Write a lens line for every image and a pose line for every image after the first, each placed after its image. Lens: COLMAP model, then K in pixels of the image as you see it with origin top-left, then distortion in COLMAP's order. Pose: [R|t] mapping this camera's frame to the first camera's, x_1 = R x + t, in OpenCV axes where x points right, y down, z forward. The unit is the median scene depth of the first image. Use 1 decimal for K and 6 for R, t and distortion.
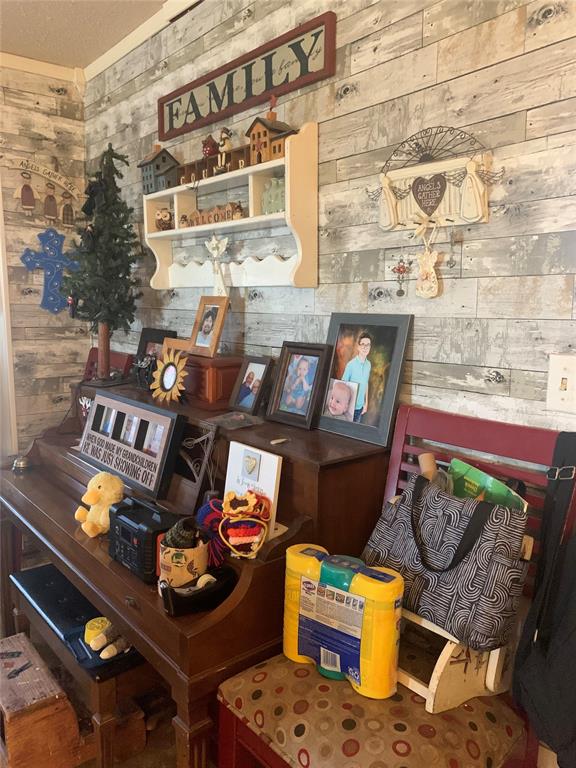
lens RADIAL K [[588.5, 0, 290.7], [0, 588.5, 380.3], [0, 0, 1]] dist [0.026535, -0.030088]
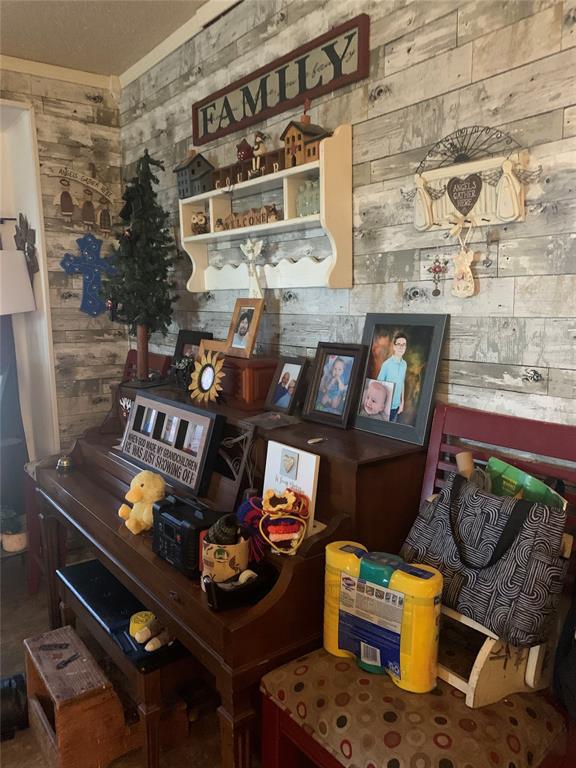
lens RADIAL K [[588.5, 0, 292.8], [0, 588.5, 383.9], [0, 0, 1]] dist [0.026535, -0.030088]
pose [[0.998847, -0.007774, -0.047365, -0.010411], [0.008154, 0.999936, 0.007831, -0.002379], [0.047301, -0.008209, 0.998847, -0.016152]]
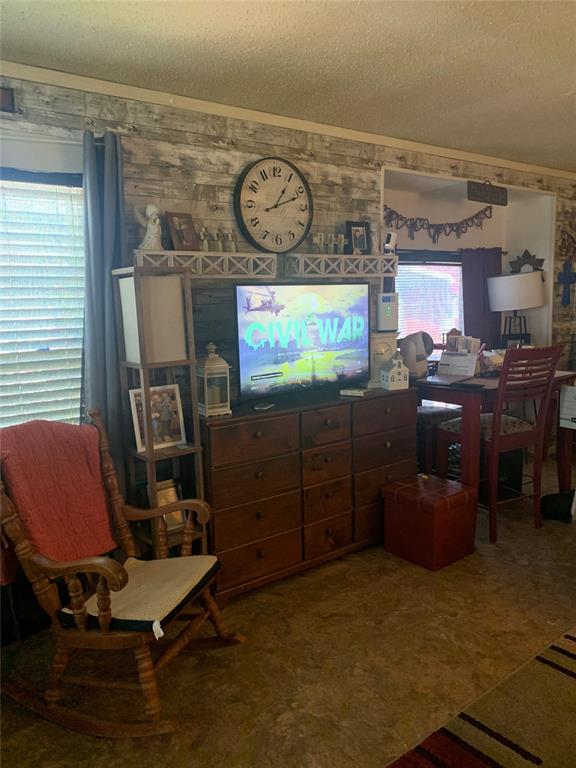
lens RADIAL K [[588.5, 0, 287.8], [0, 588.5, 376.5], [0, 0, 1]] dist [0.026535, -0.030088]
pose [[0.998985, -0.023849, -0.038200, -2.145825], [0.023475, 0.999672, -0.010226, 0.179186], [0.038431, 0.009319, 0.999218, -1.527793]]
